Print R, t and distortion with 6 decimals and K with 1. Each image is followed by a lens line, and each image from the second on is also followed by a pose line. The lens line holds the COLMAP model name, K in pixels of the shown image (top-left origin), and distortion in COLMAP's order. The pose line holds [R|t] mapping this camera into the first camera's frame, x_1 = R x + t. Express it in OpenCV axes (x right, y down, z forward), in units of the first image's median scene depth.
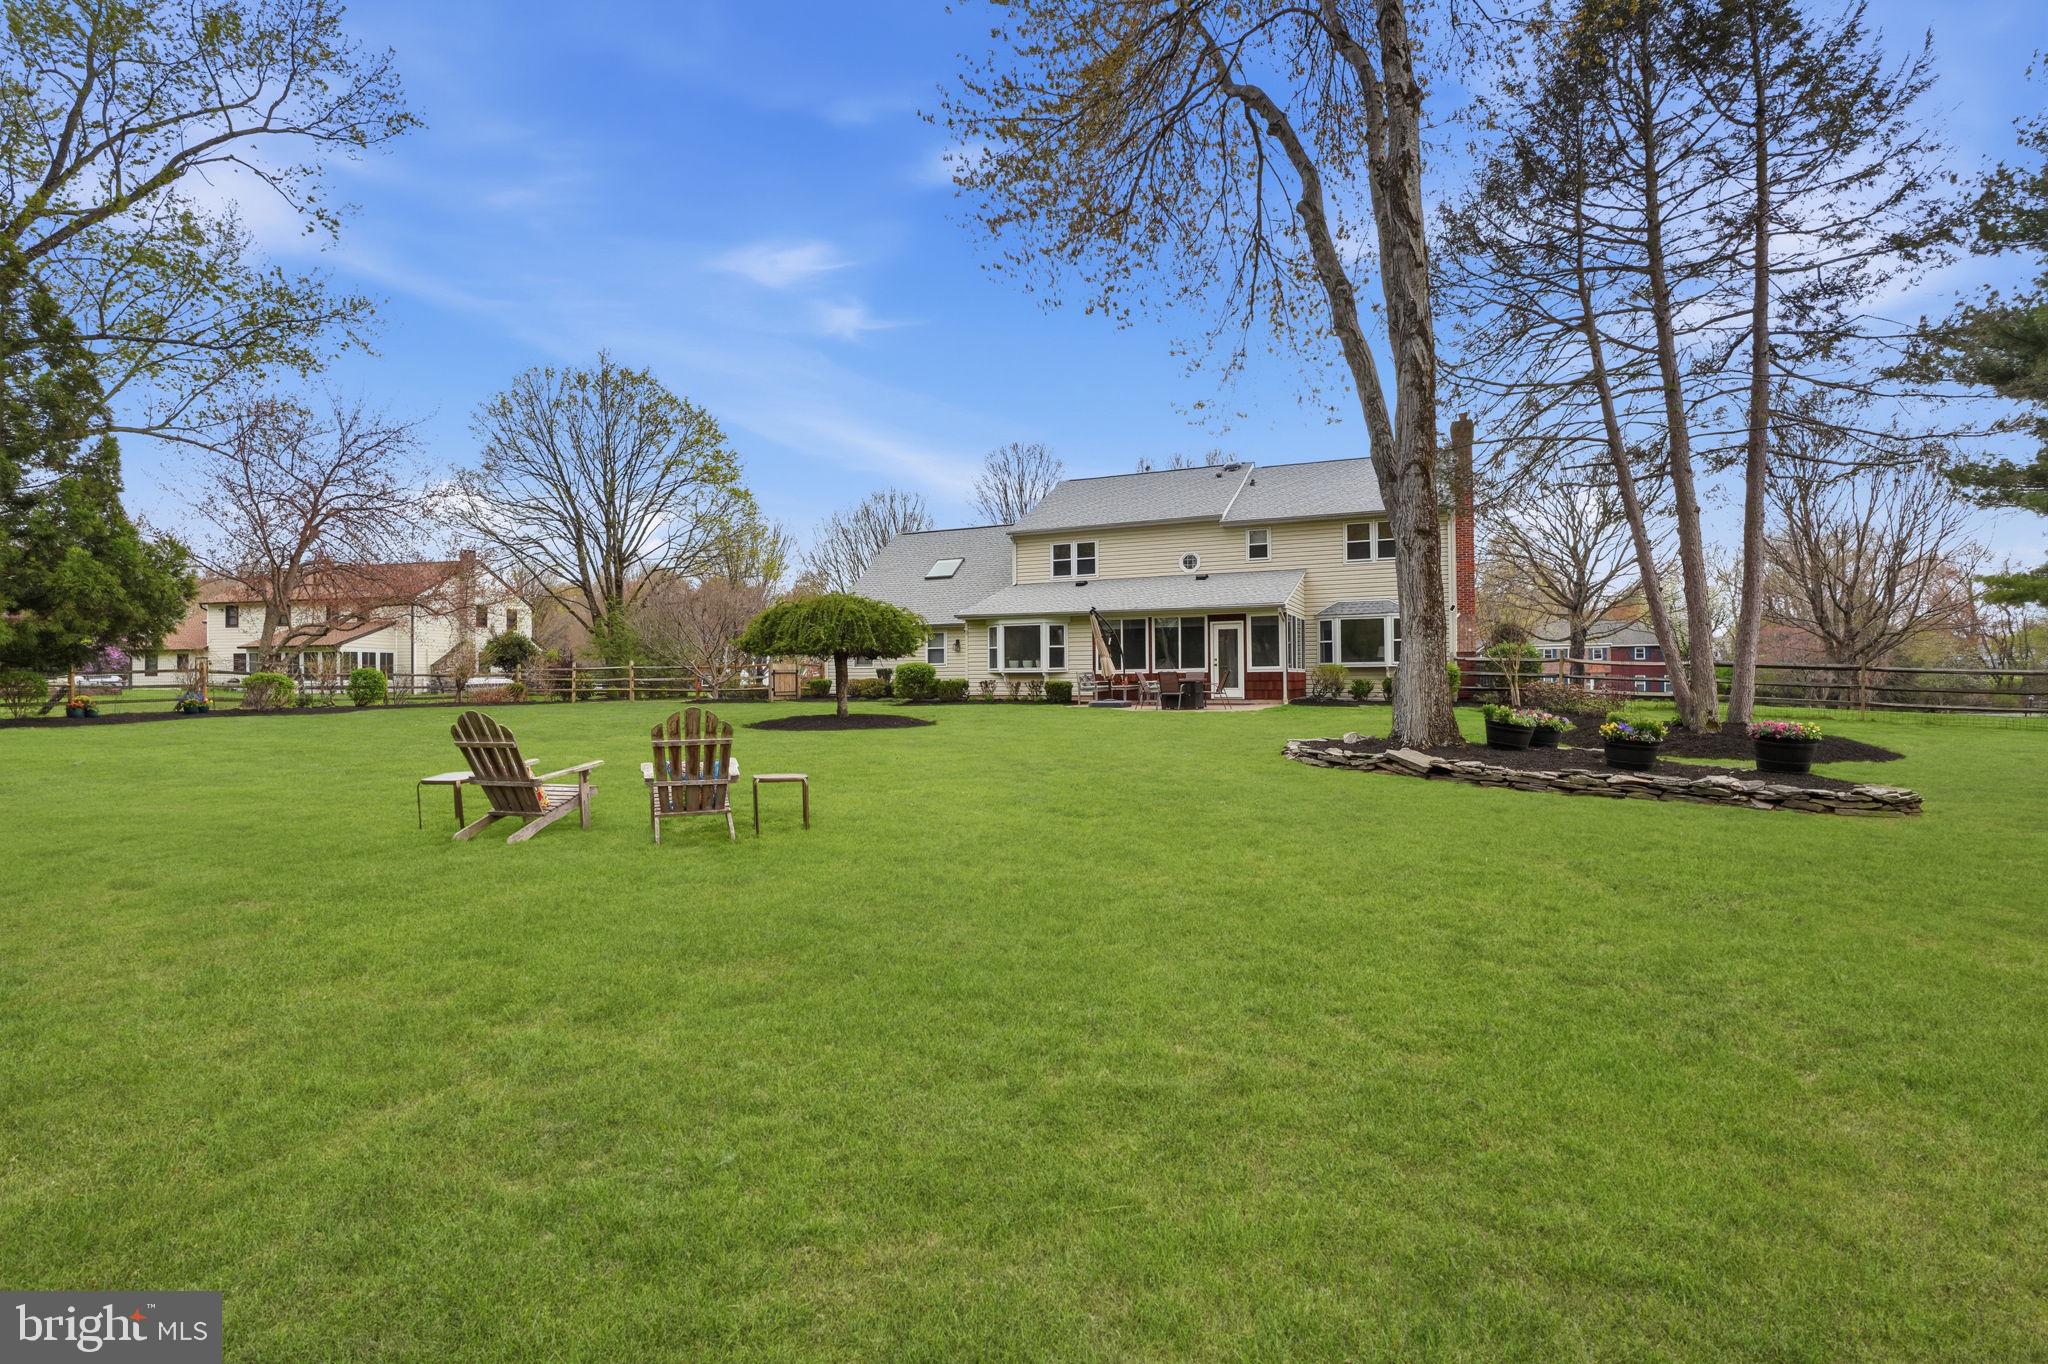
lens RADIAL K [[945.7, 0, 1030.6], [0, 945.7, 676.6], [0, 0, 1]] dist [-0.003287, 0.000005]
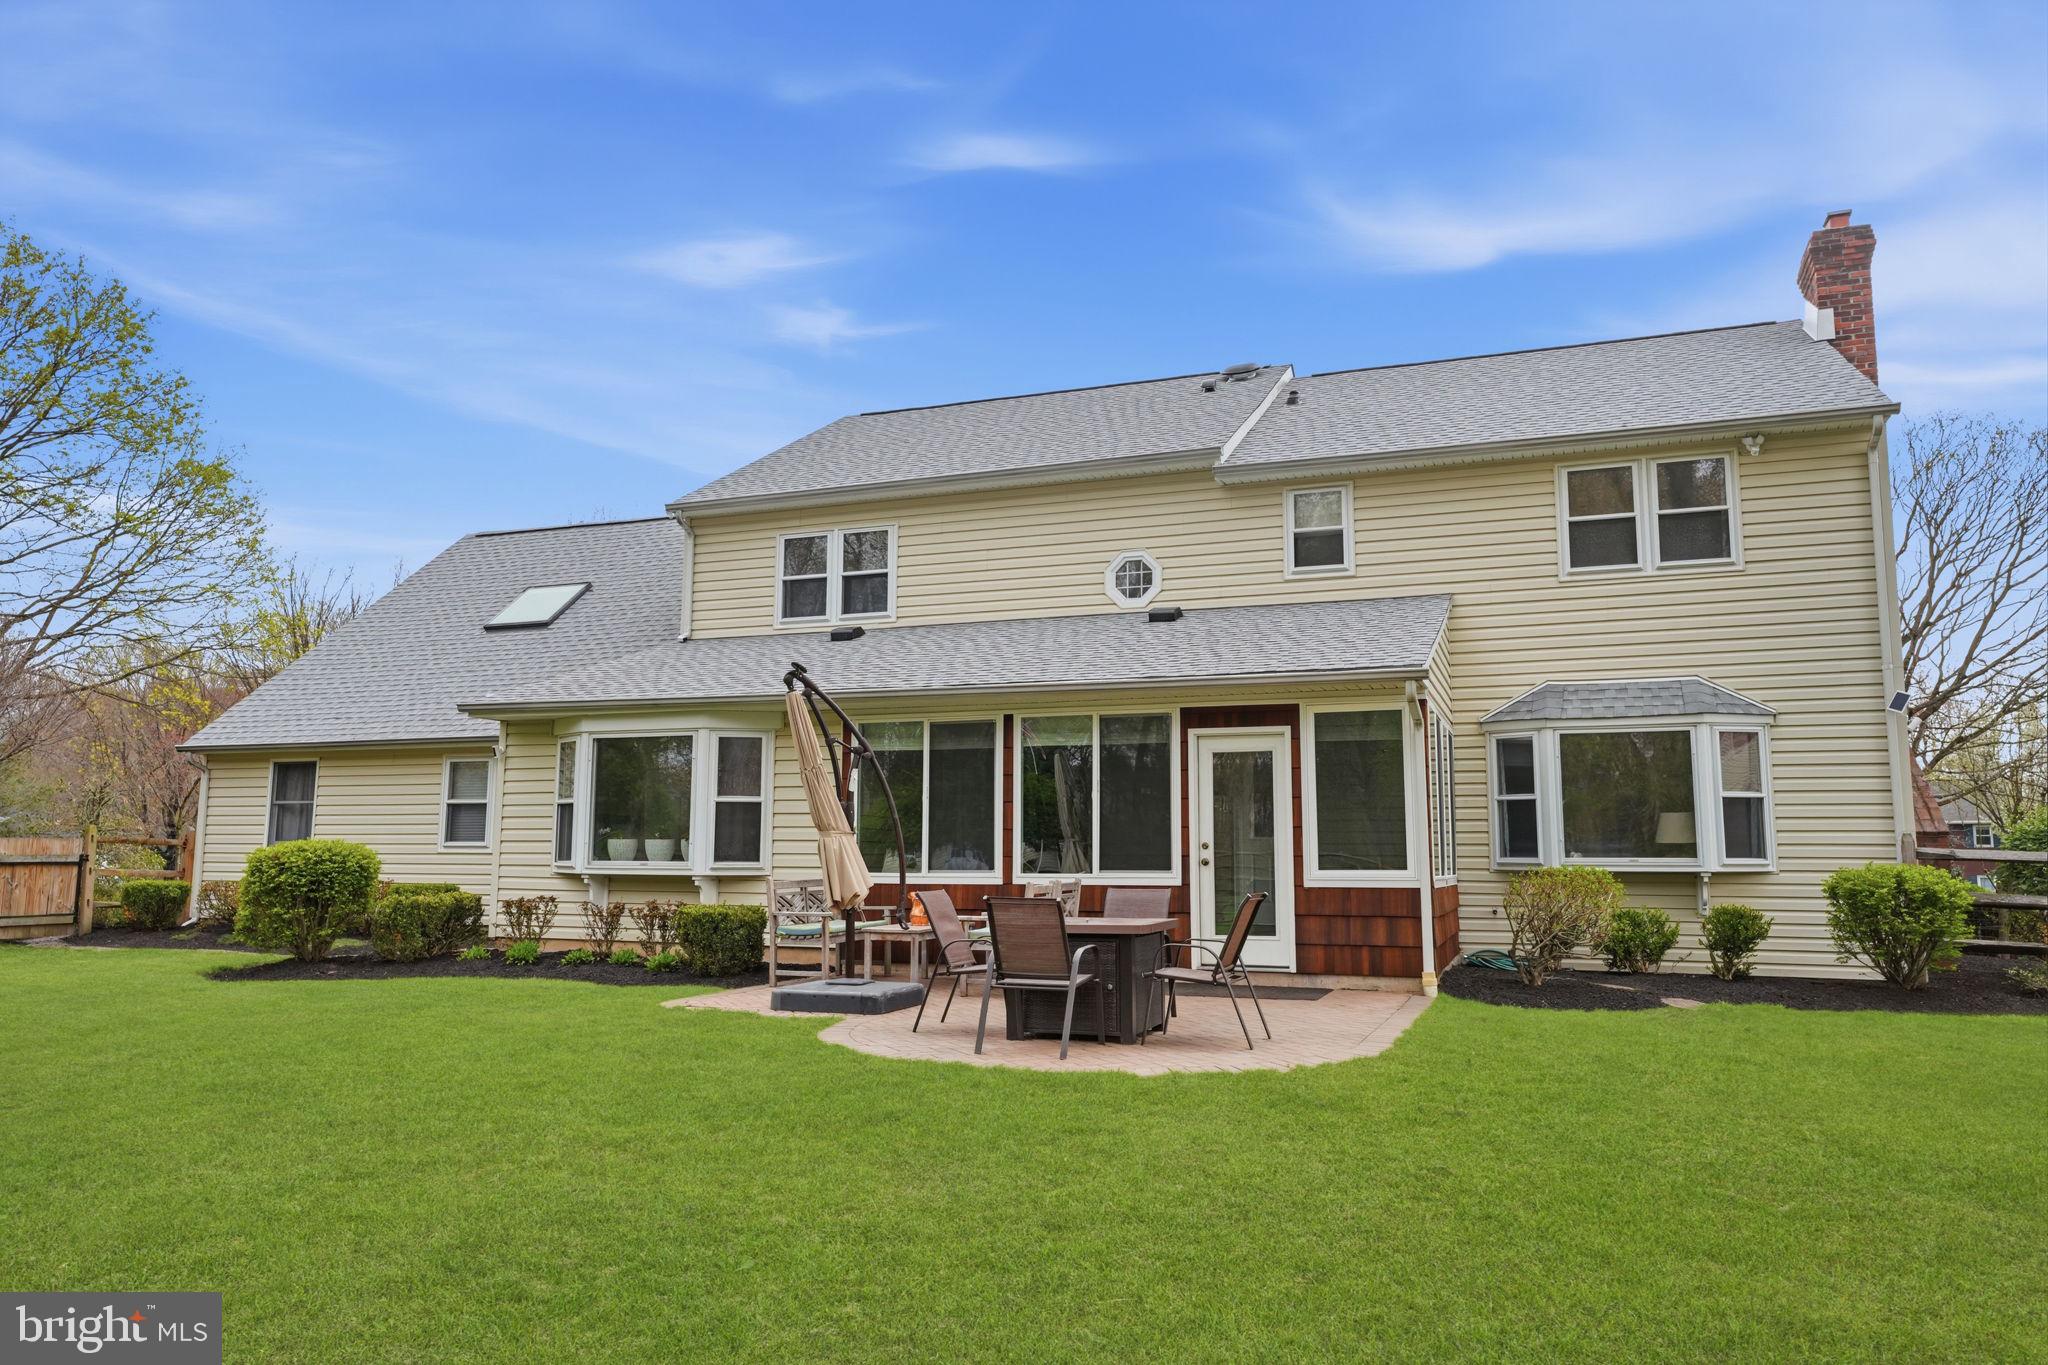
lens RADIAL K [[1362.8, 0, 1022.6], [0, 1362.8, 685.7], [0, 0, 1]] dist [-0.012170, -0.001209]
pose [[0.997620, 0.021395, 0.065555, 0.096481], [-0.012985, 0.991930, -0.126122, -0.012239], [-0.067725, 0.124970, 0.989846, 0.509524]]
